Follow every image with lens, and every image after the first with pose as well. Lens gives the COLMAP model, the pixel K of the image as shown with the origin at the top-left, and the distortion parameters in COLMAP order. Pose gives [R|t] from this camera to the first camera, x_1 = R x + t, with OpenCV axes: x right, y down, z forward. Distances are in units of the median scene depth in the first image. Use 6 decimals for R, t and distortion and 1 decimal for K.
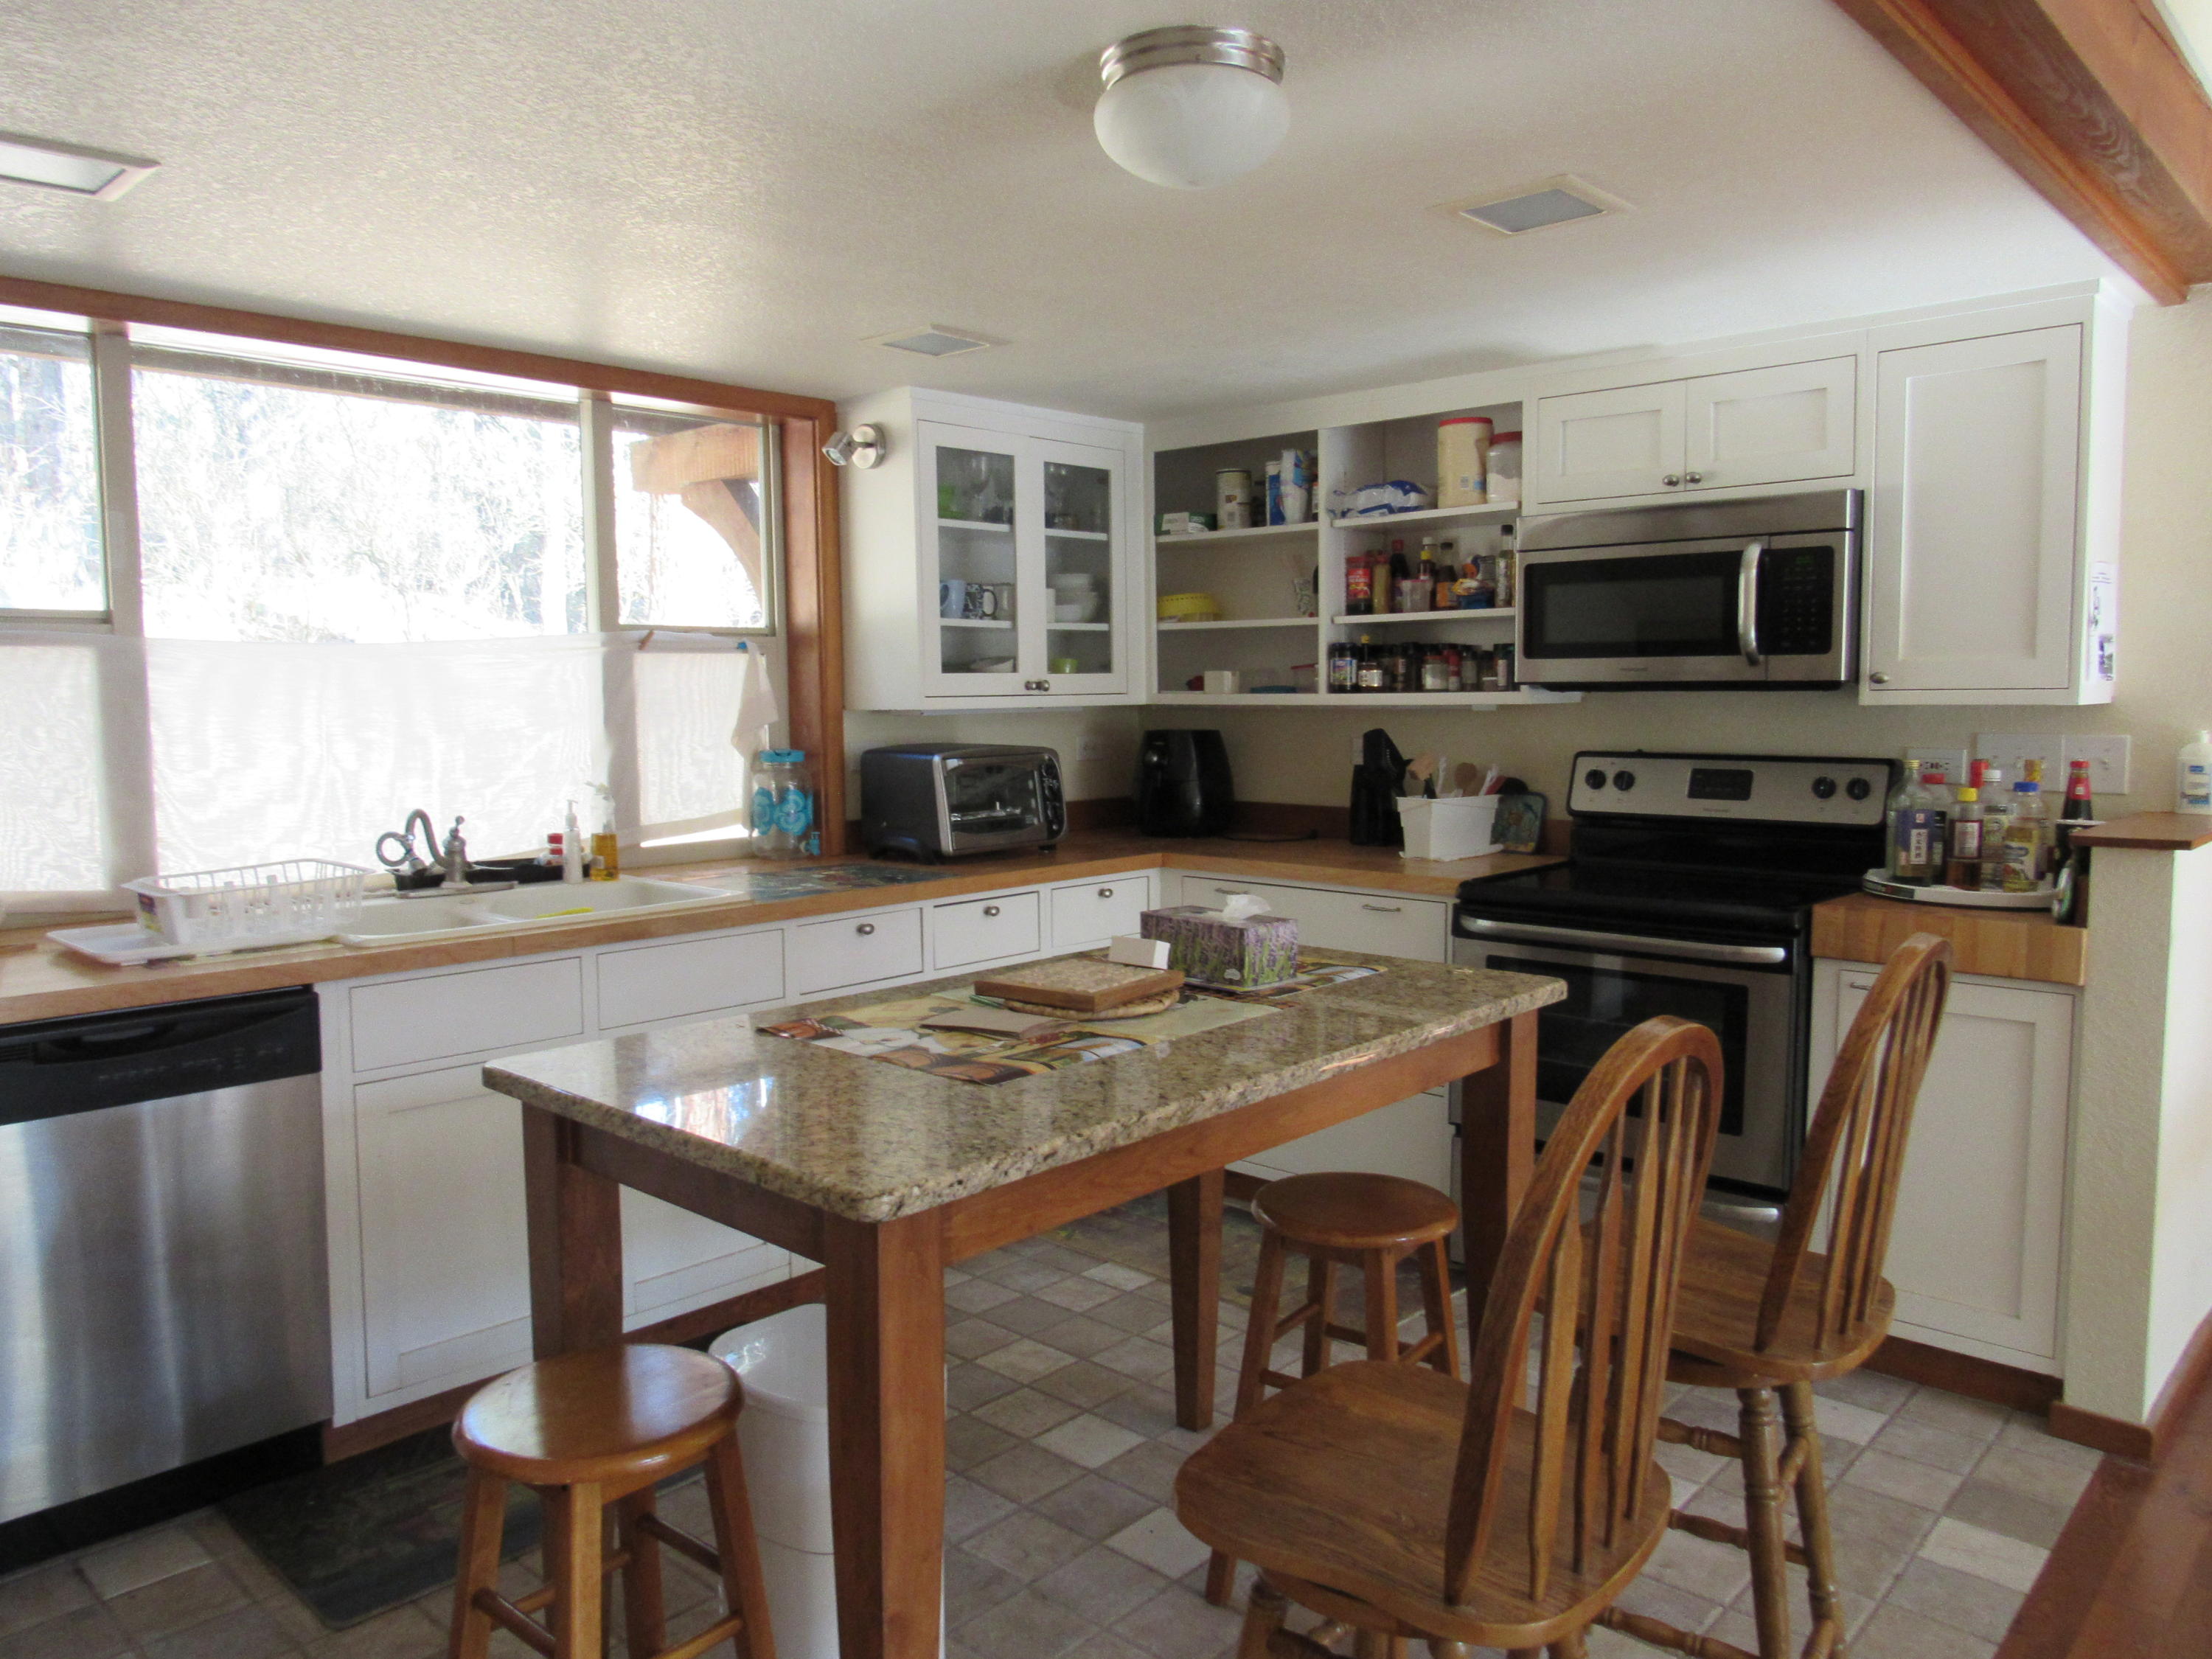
lens RADIAL K [[1550.2, 0, 1039.1], [0, 1550.2, 822.4], [0, 0, 1]] dist [-0.040793, 0.010045]
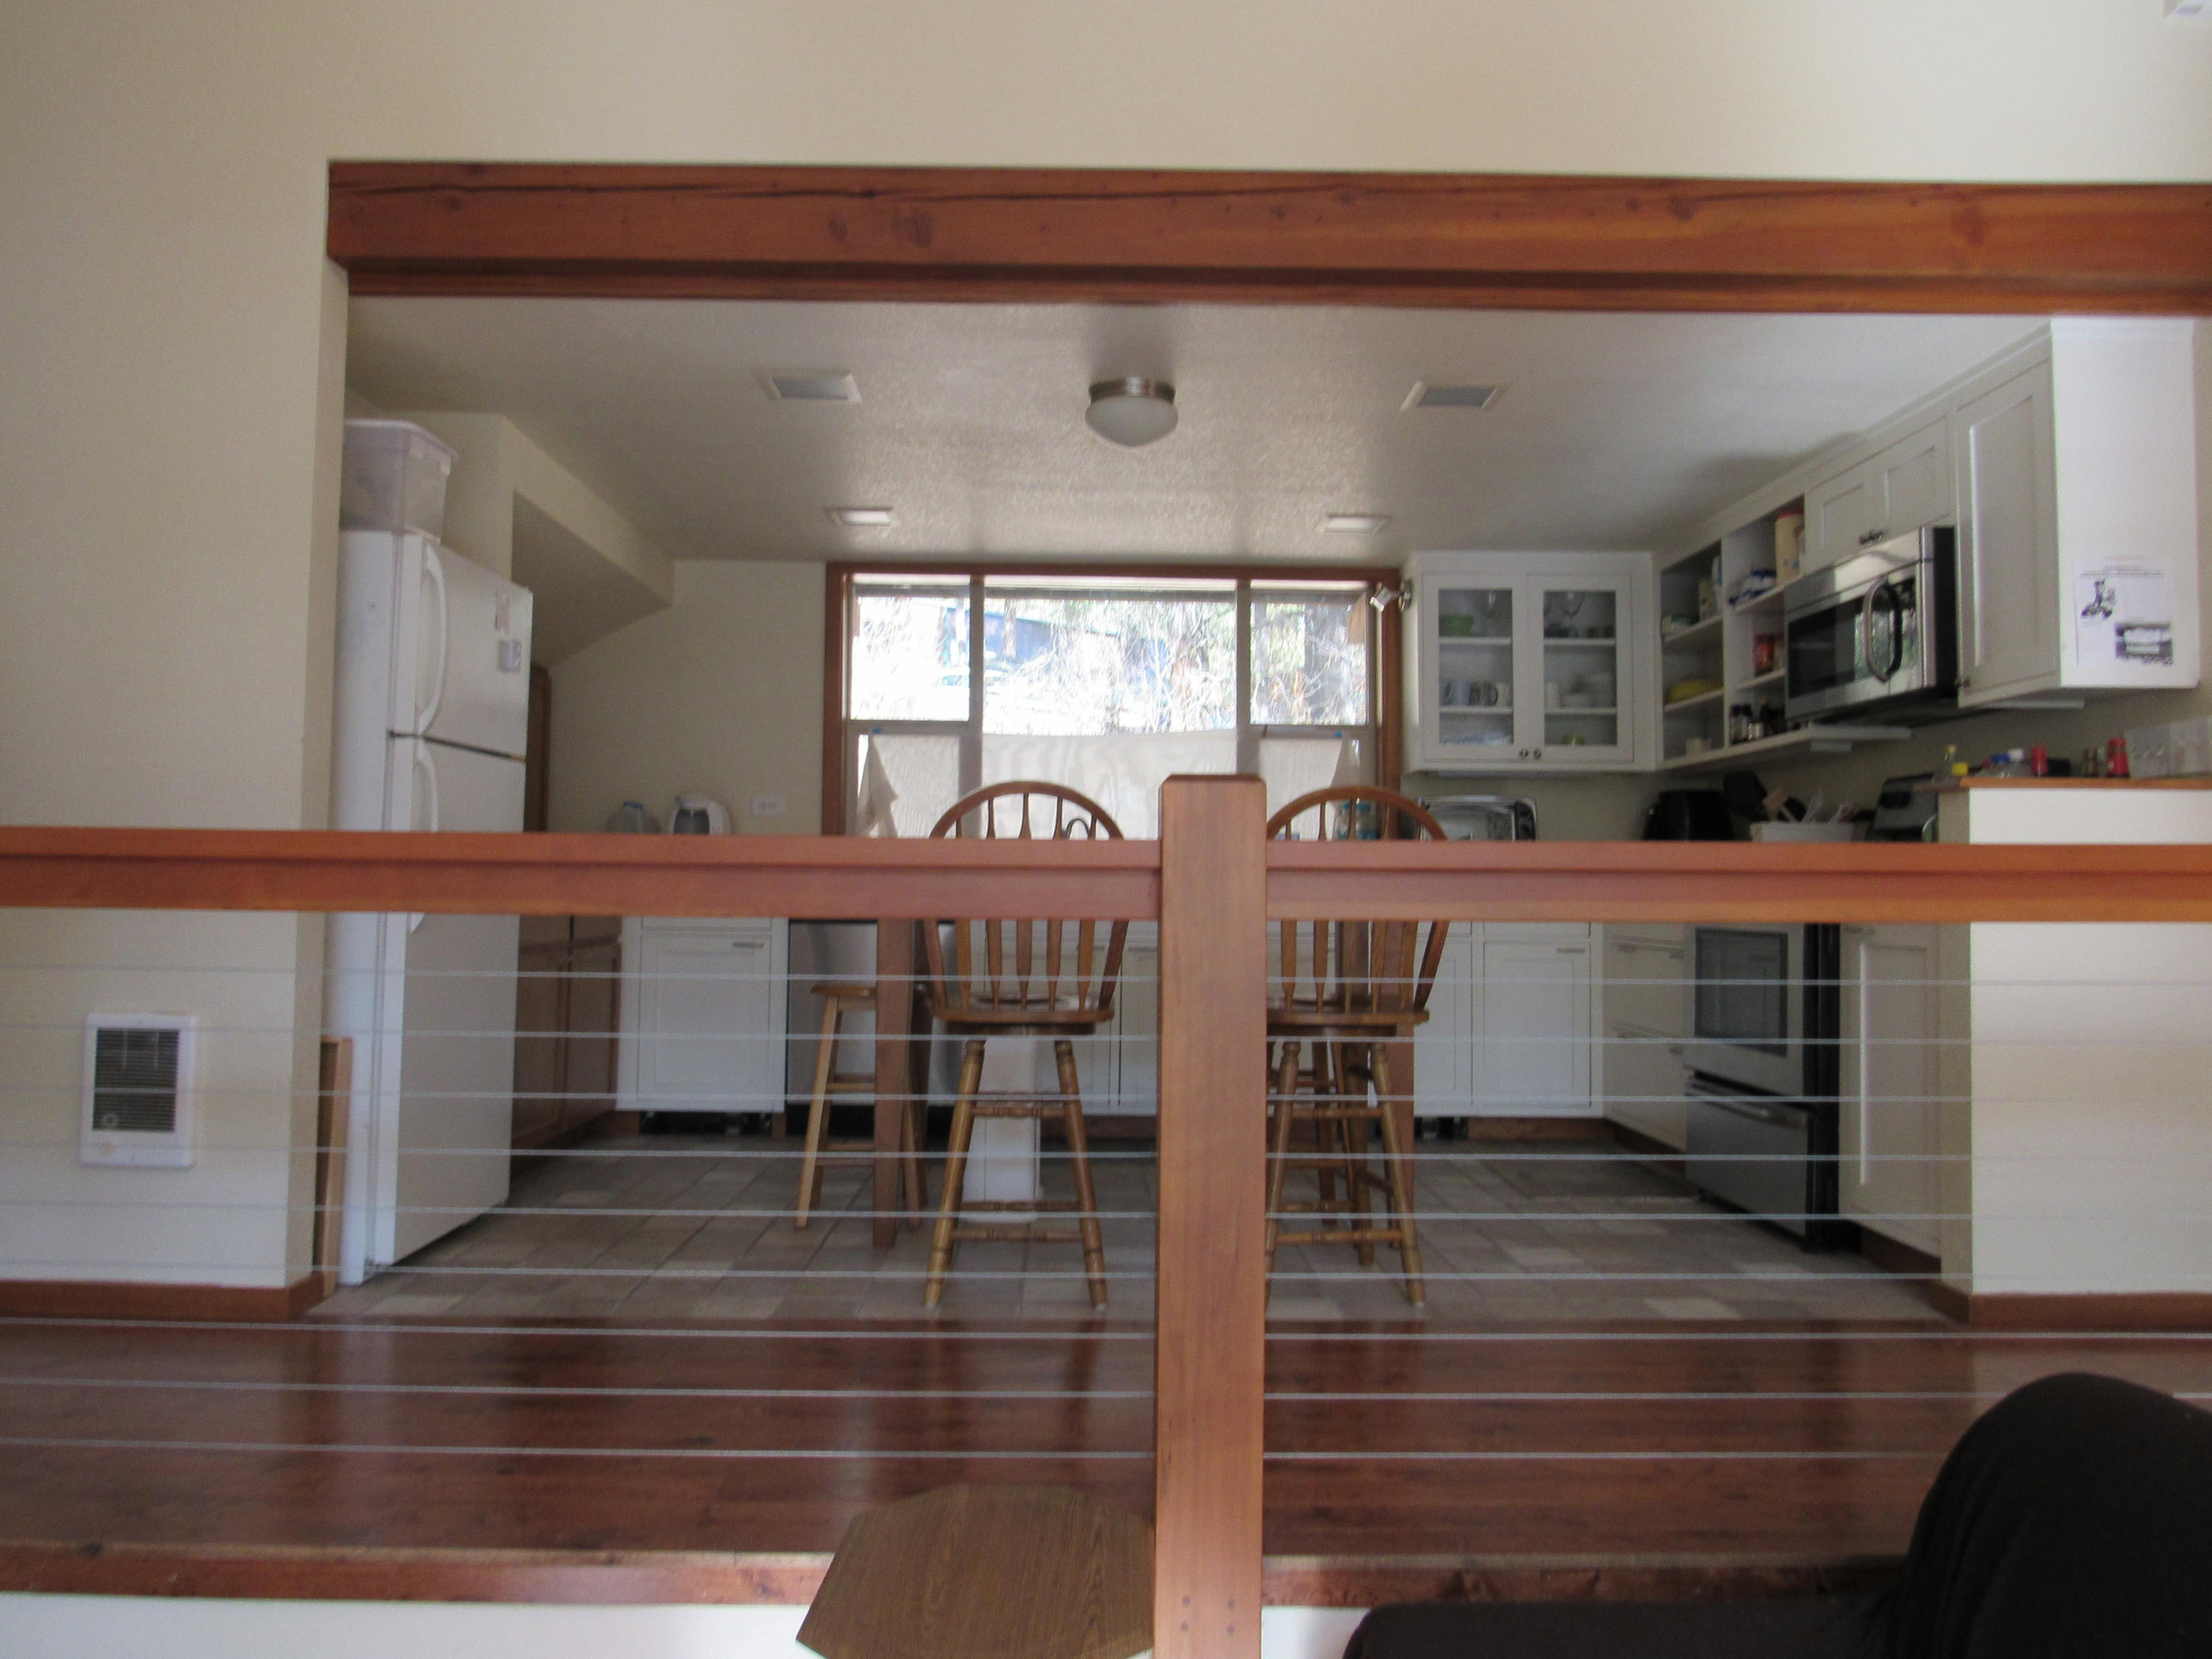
lens RADIAL K [[1562.9, 0, 1106.0], [0, 1562.9, 829.5], [0, 0, 1]] dist [-0.026299, 0.006190]
pose [[0.705257, -0.016269, -0.708765, 0.724271], [-0.075363, 0.992352, -0.097768, 0.142805], [0.704935, 0.122366, 0.698637, -0.208485]]
